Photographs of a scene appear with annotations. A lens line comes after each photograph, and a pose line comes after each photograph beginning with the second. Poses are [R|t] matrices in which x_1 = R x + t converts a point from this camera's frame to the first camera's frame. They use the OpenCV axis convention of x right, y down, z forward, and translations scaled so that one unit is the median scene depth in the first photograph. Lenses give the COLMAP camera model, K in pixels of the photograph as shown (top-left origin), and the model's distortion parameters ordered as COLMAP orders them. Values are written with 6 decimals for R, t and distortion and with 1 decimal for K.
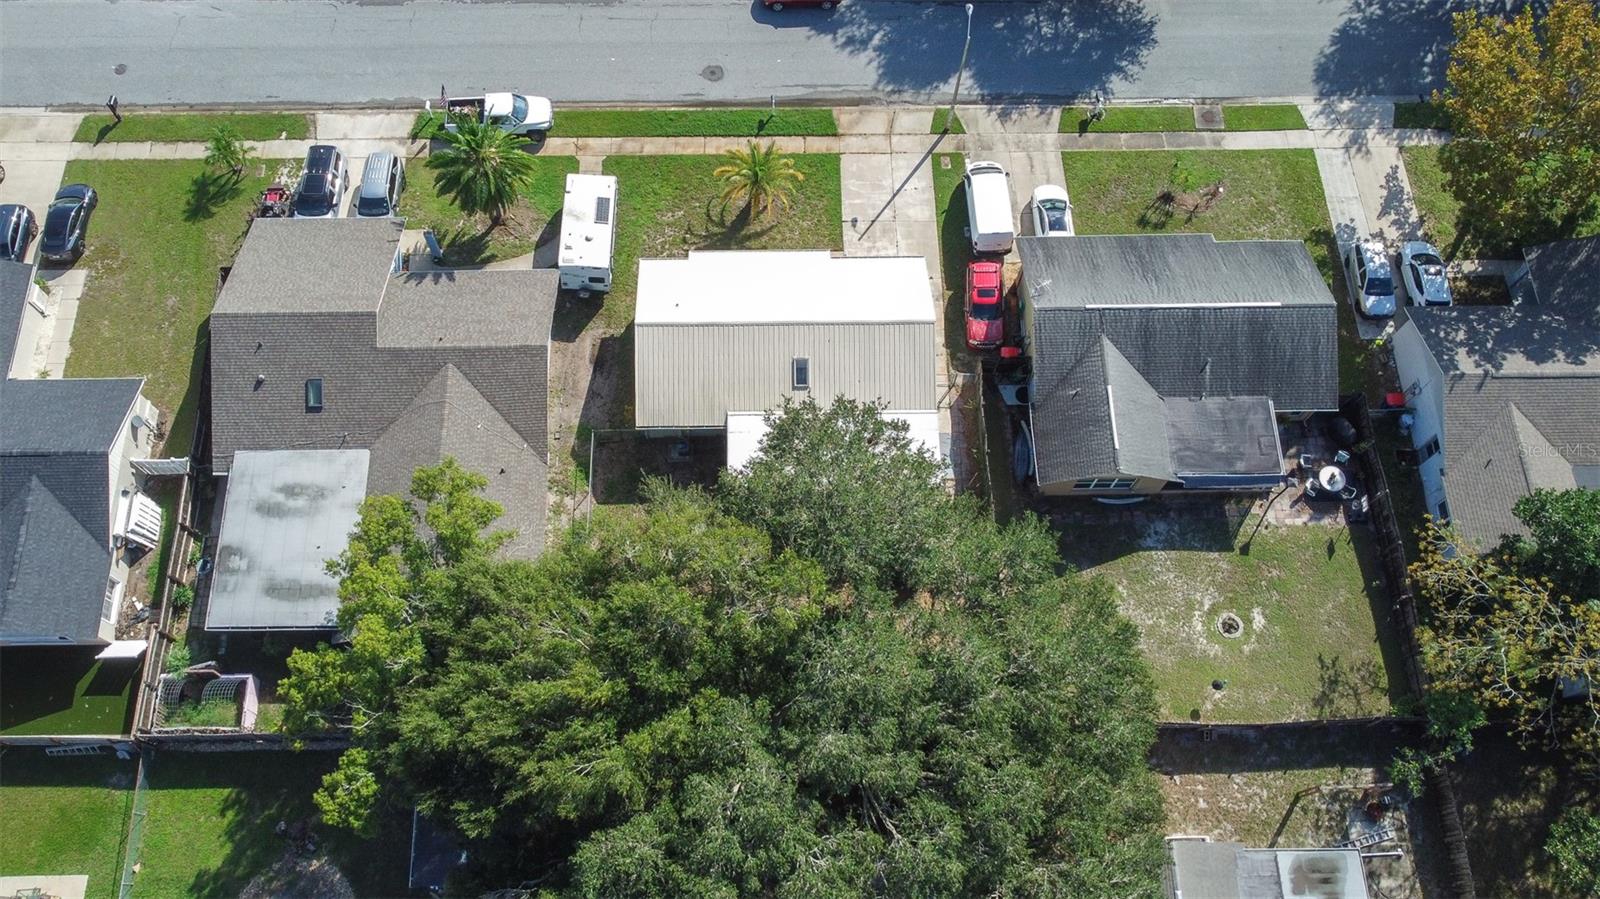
lens RADIAL K [[1292.7, 0, 768.9], [0, 1292.7, 456.7], [0, 0, 1]] dist [-0.001410, 0.000103]
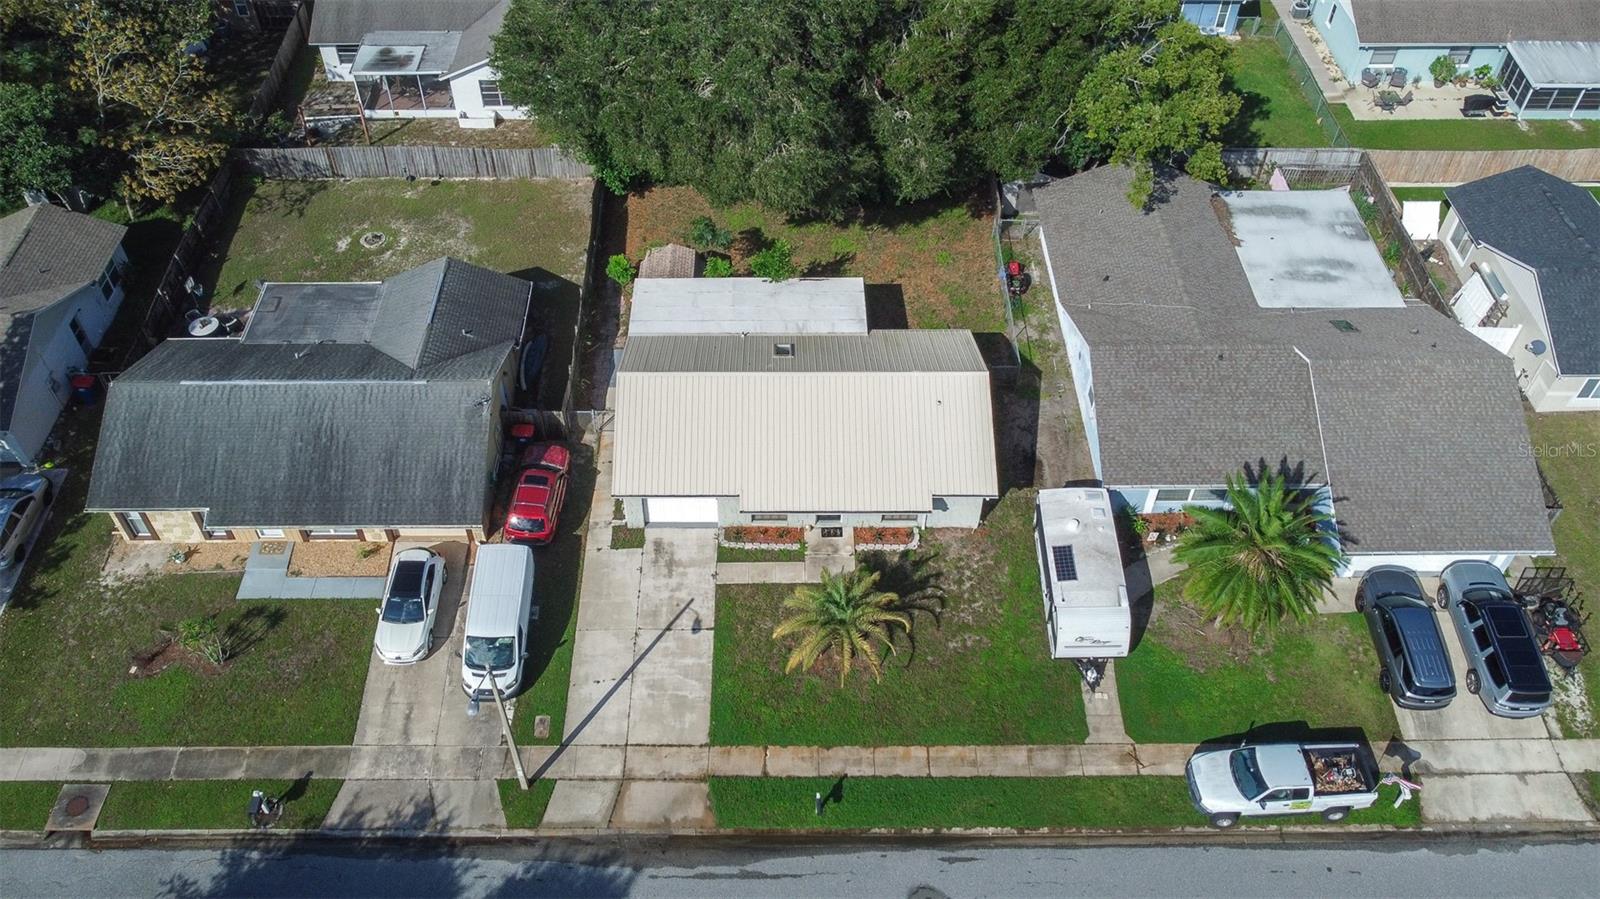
lens RADIAL K [[1259.2, 0, 773.8], [0, 1259.2, 444.4], [0, 0, 1]] dist [-0.002153, -0.001577]
pose [[-0.999896, -0.013842, 0.004161, 0.025765], [0.009439, -0.407345, 0.913225, -0.799540], [-0.010946, 0.913169, 0.407434, 0.683762]]
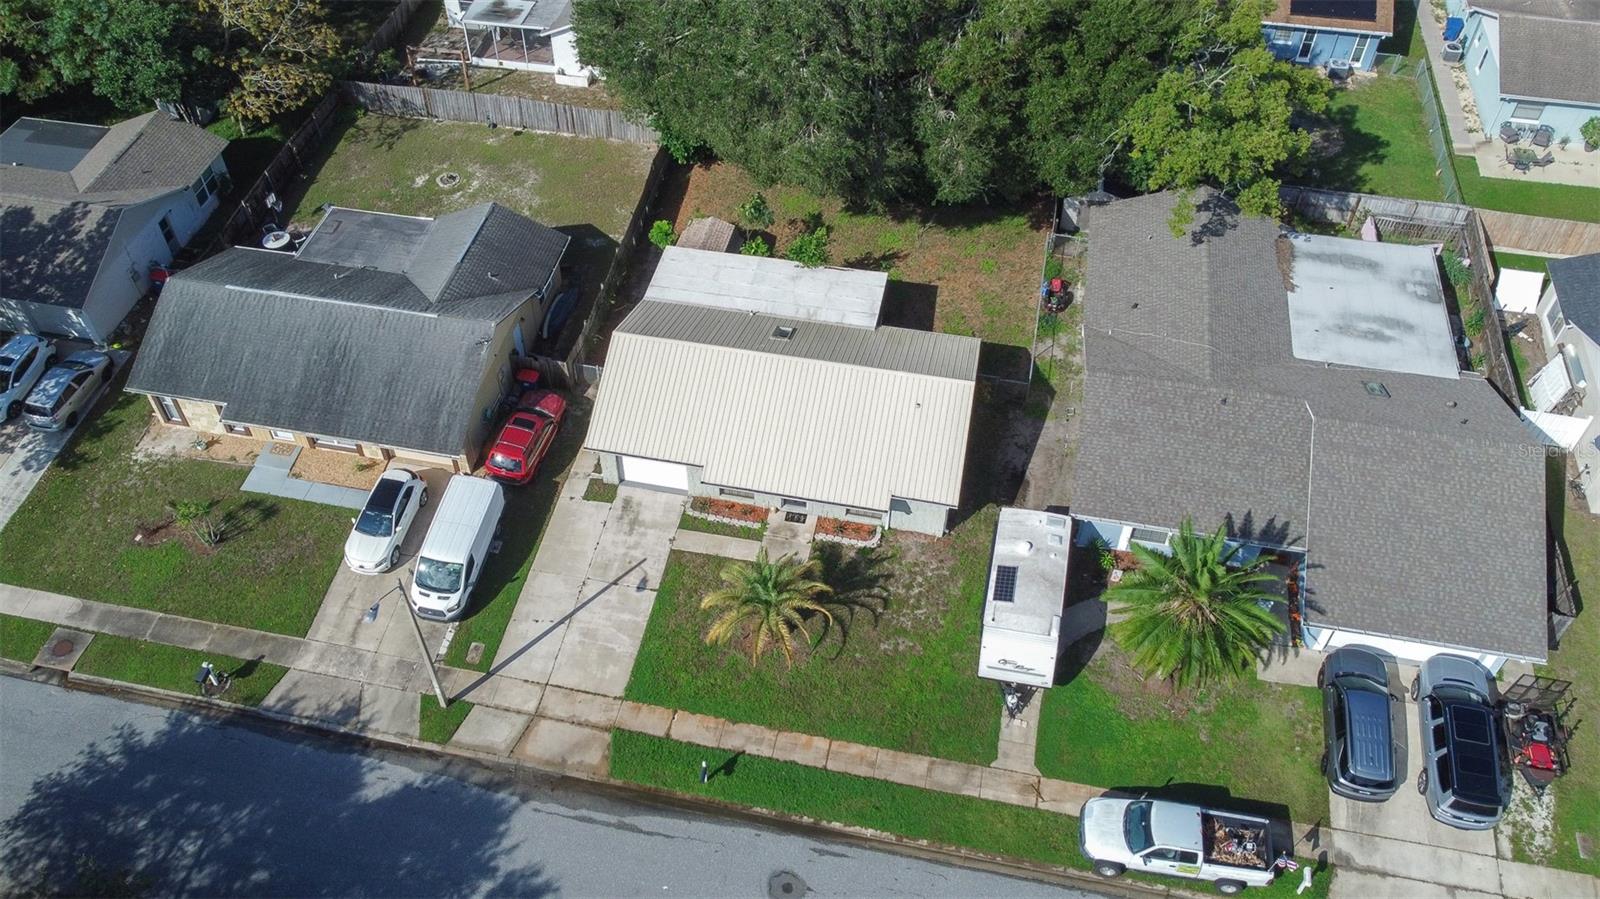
lens RADIAL K [[1274.6, 0, 745.2], [0, 1274.6, 443.1], [0, 0, 1]] dist [-0.001293, -0.004262]
pose [[-0.972628, -0.163090, 0.165521, -0.096448], [0.218318, -0.397413, 0.891291, -0.806378], [-0.079580, 0.903031, 0.422140, 0.675800]]
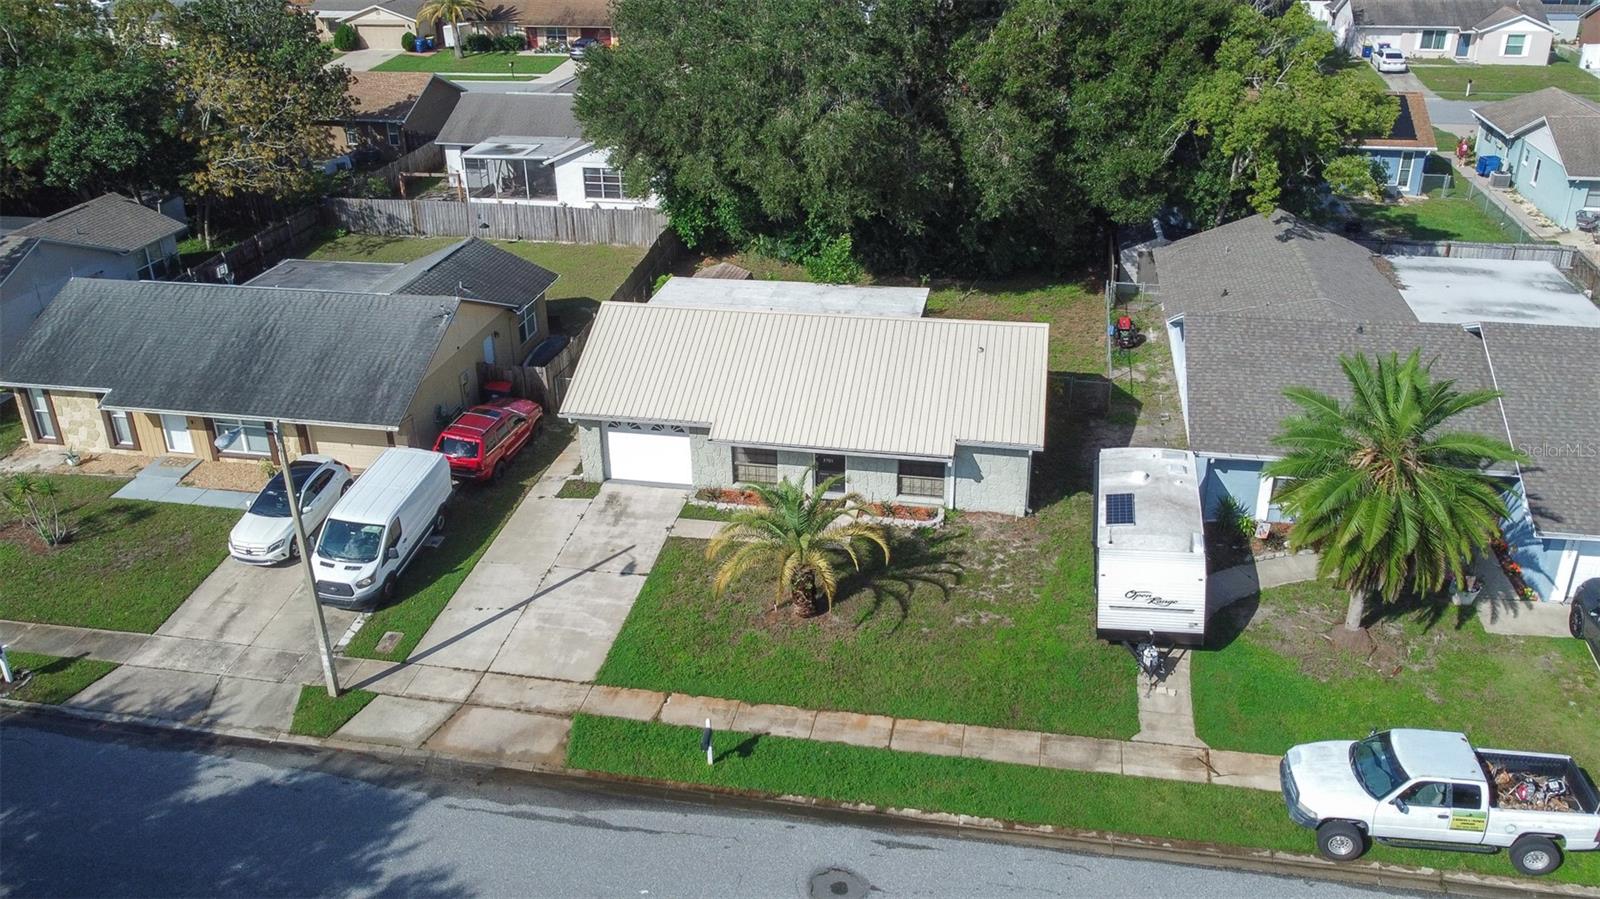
lens RADIAL K [[1280.1, 0, 791.3], [0, 1280.1, 418.8], [0, 0, 1]] dist [-0.005127, 0.002759]
pose [[-0.978282, -0.077961, 0.192058, -0.098571], [0.195254, -0.035608, 0.980106, -0.715914], [-0.069572, 0.996320, 0.050057, 0.969965]]
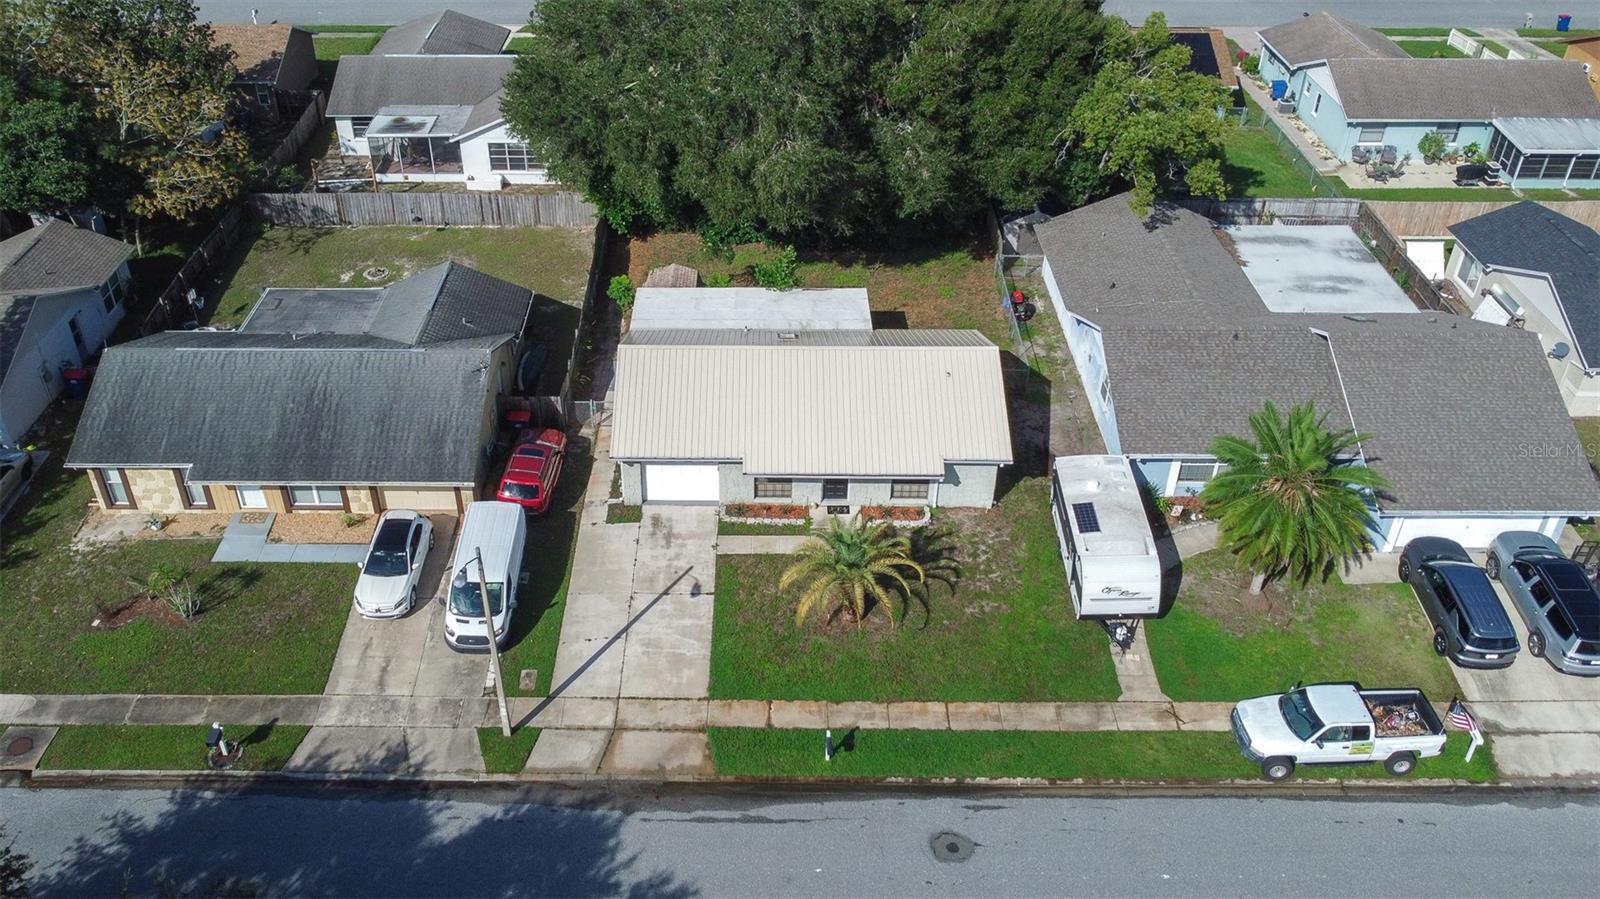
lens RADIAL K [[1284.1, 0, 744.7], [0, 1284.1, 432.3], [0, 0, 1]] dist [-0.003667, 0.000019]
pose [[-0.999580, -0.019820, 0.021165, 0.032144], [0.024837, -0.208506, 0.977706, -0.840312], [-0.014965, 0.977820, 0.208910, 0.842455]]
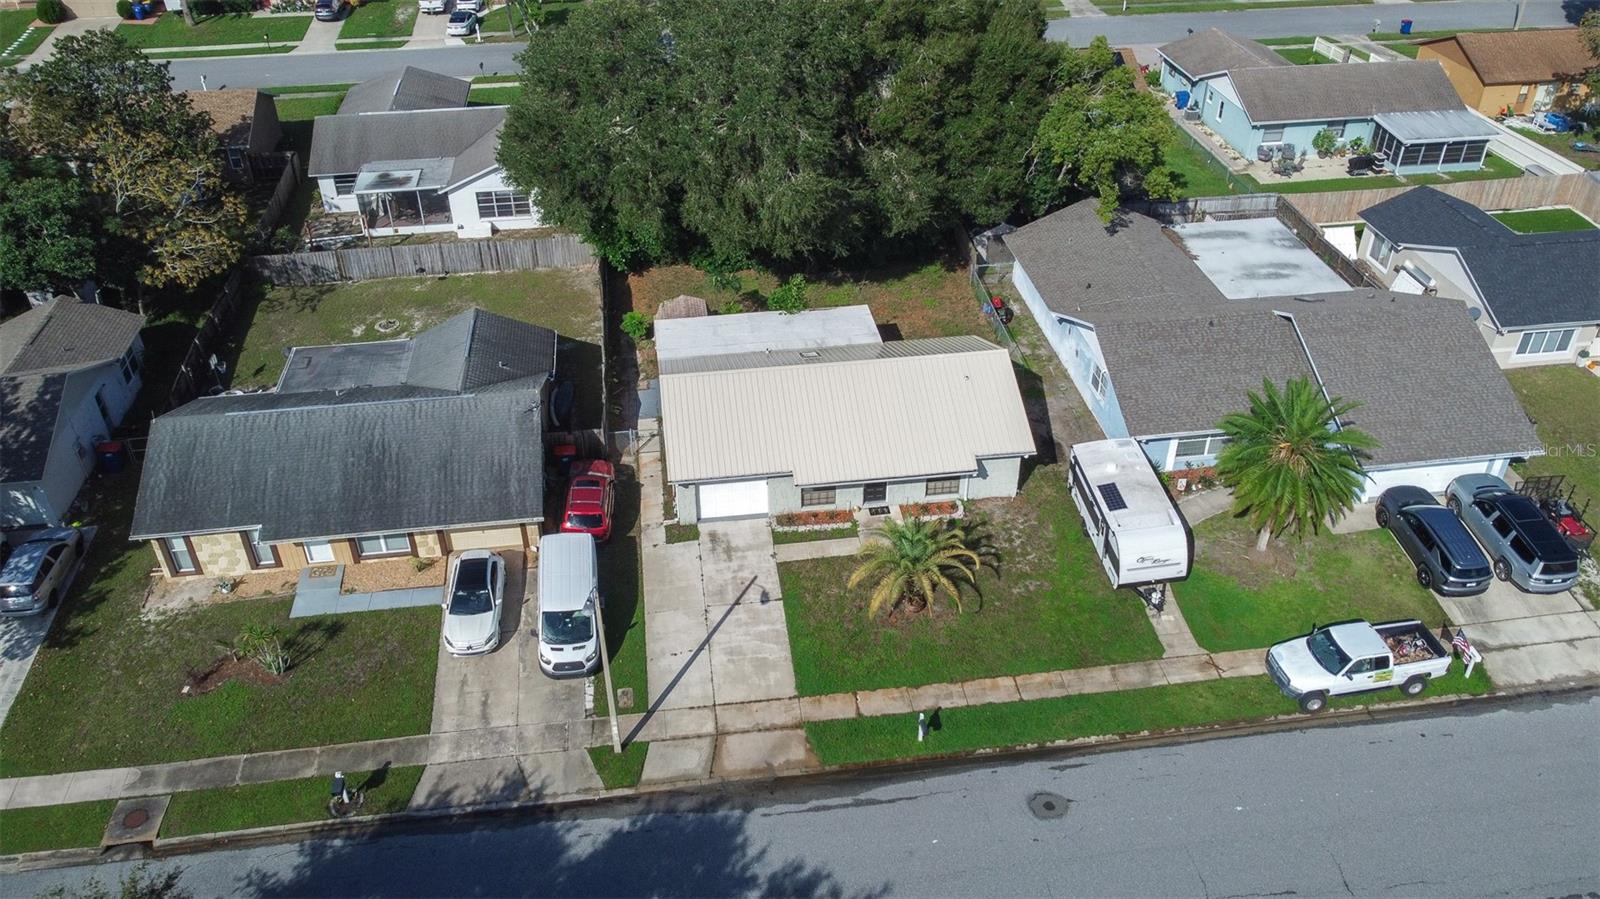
lens RADIAL K [[1209.1, 0, 790.4], [0, 1209.1, 443.6], [0, 0, 1]] dist [-0.002105, -0.002143]
pose [[-0.993483, 0.067036, -0.092183, 0.113641], [-0.104160, -0.205551, 0.973087, -0.844147], [0.046283, 0.976348, 0.211194, 0.837248]]
